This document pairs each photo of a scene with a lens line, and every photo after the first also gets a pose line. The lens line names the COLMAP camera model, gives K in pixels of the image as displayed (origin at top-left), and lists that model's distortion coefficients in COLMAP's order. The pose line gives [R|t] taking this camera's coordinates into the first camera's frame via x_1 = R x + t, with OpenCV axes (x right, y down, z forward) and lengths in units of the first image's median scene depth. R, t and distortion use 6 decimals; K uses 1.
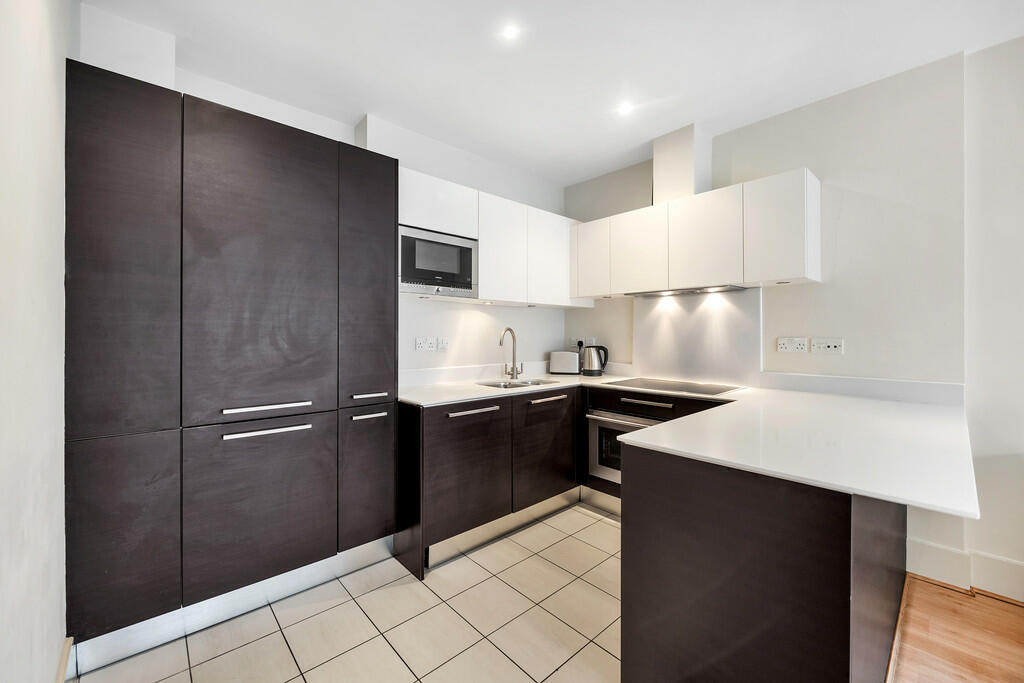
lens RADIAL K [[404.7, 0, 512.3], [0, 404.7, 335.7], [0, 0, 1]] dist [-0.001619, -0.000285]
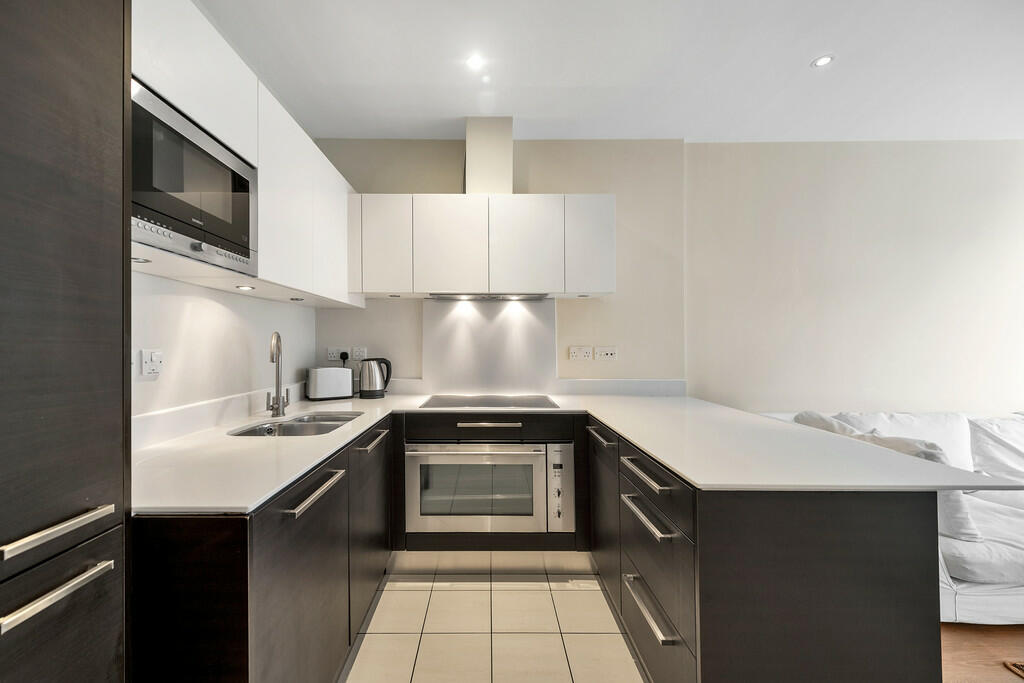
lens RADIAL K [[413.1, 0, 488.6], [0, 413.1, 342.0], [0, 0, 1]] dist [0.017029, -0.000131]
pose [[0.672883, 0.003594, 0.739740, -0.264674], [0.000254, 0.999987, -0.005089, -0.001796], [-0.739749, 0.003613, 0.672873, 0.362869]]
